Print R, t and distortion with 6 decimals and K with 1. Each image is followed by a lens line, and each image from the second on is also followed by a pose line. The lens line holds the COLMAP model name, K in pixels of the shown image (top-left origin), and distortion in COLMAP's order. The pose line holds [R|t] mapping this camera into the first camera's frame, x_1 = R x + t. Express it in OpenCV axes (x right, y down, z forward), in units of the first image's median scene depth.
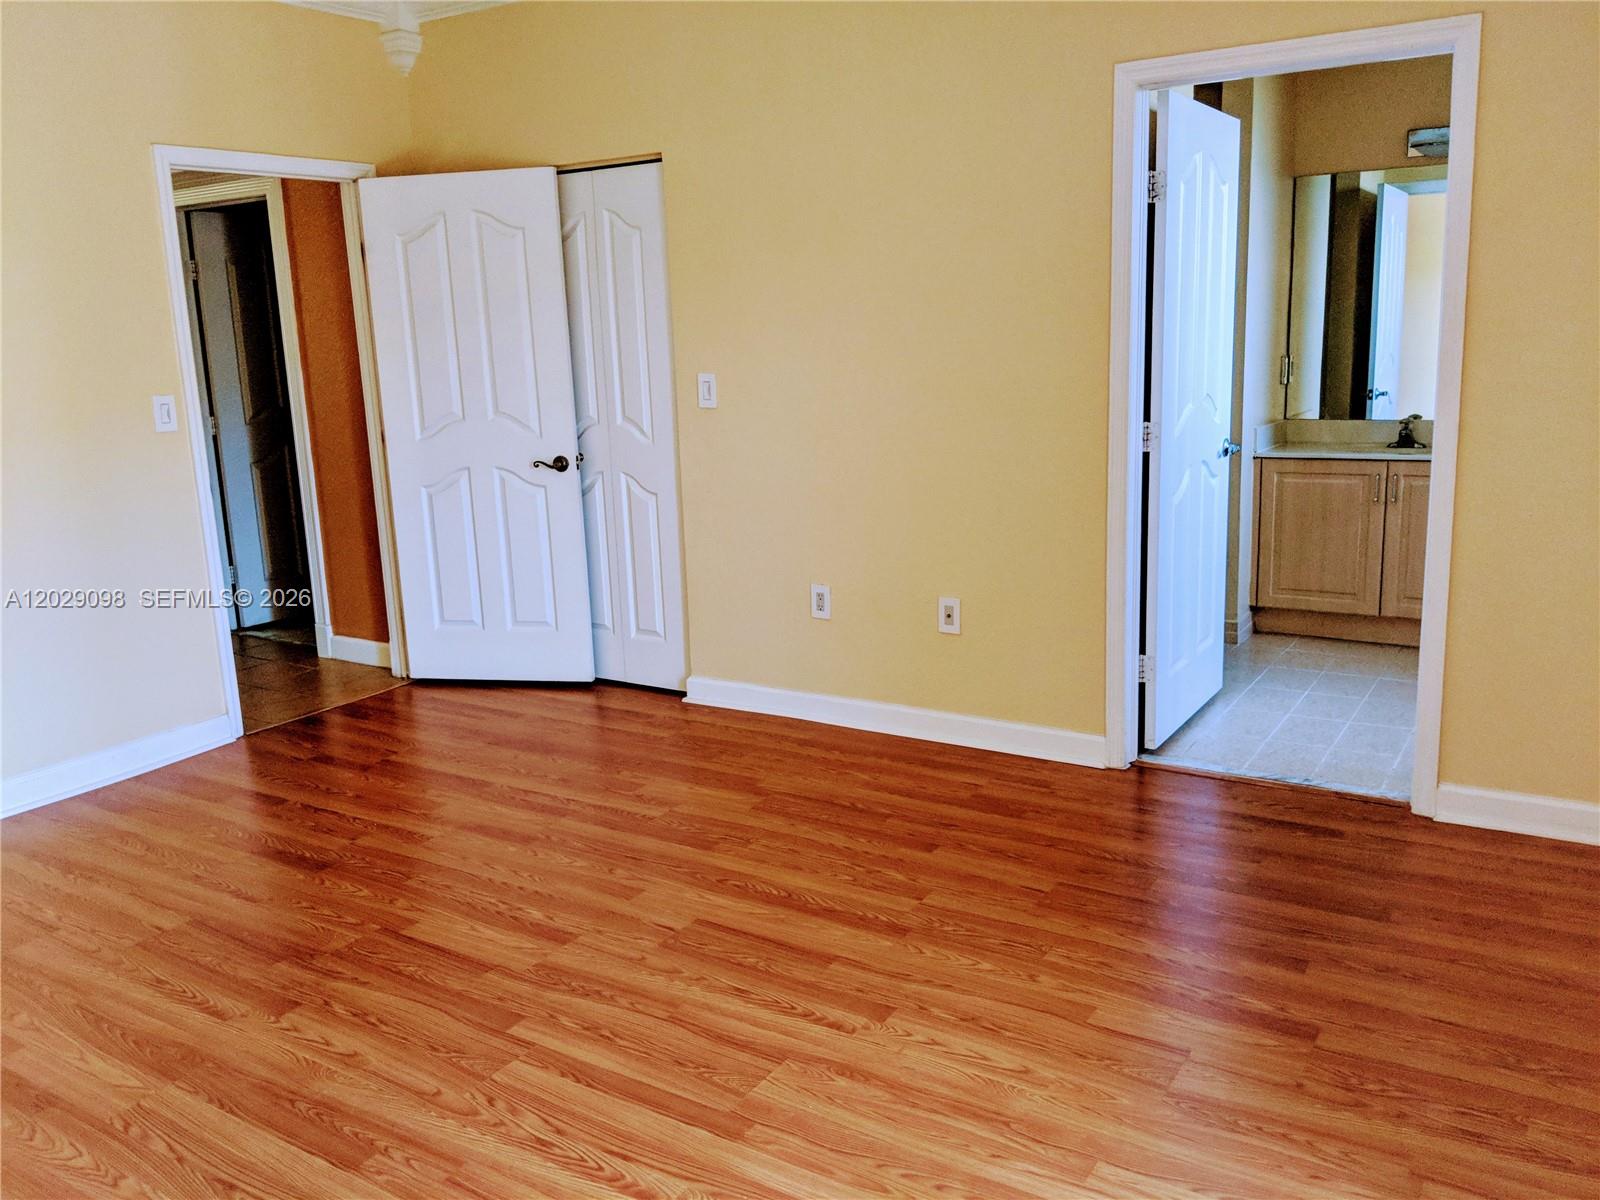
lens RADIAL K [[1280.5, 0, 802.7], [0, 1280.5, 602.9], [0, 0, 1]] dist [-0.006913, -0.047011]
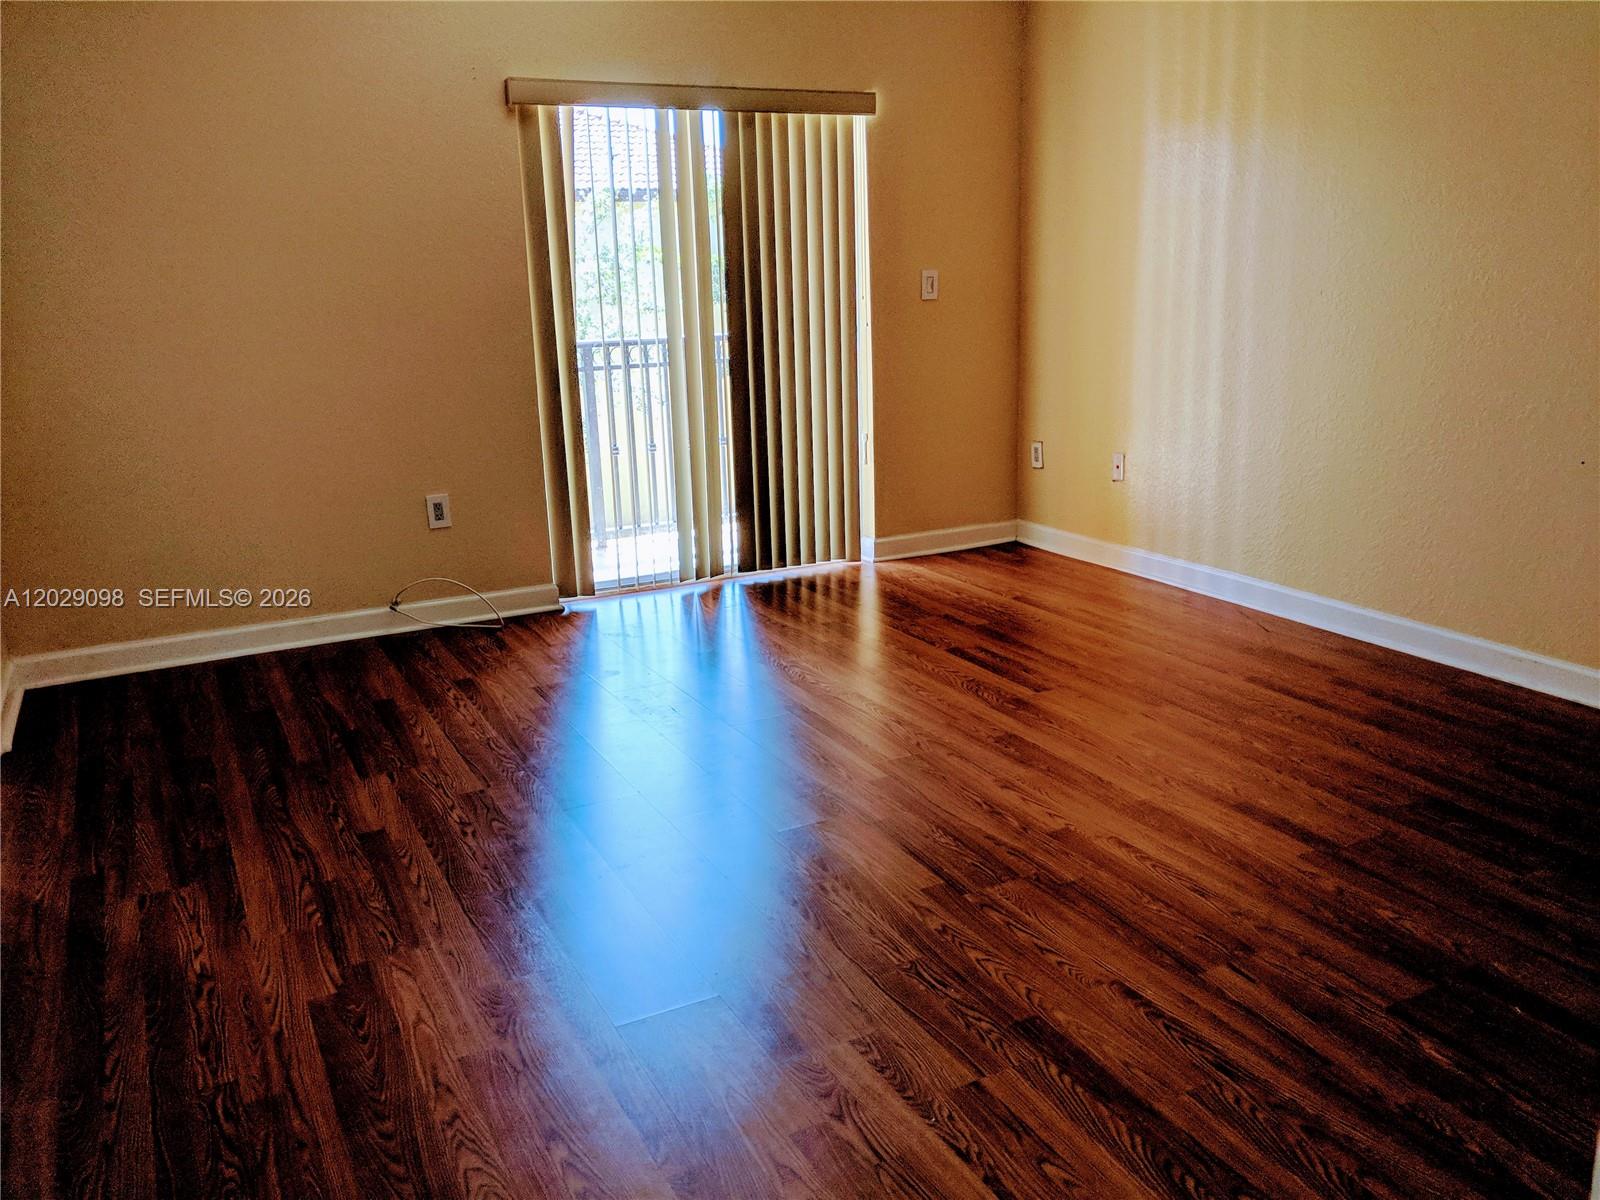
lens RADIAL K [[1280.5, 0, 799.4], [0, 1280.5, 599.6], [0, 0, 1]] dist [-0.006913, -0.047011]
pose [[-0.866232, -0.067492, 0.495063, -0.667977], [0.162529, 0.898885, 0.406927, -0.304955], [-0.472469, 0.432955, -0.767673, 1.676756]]
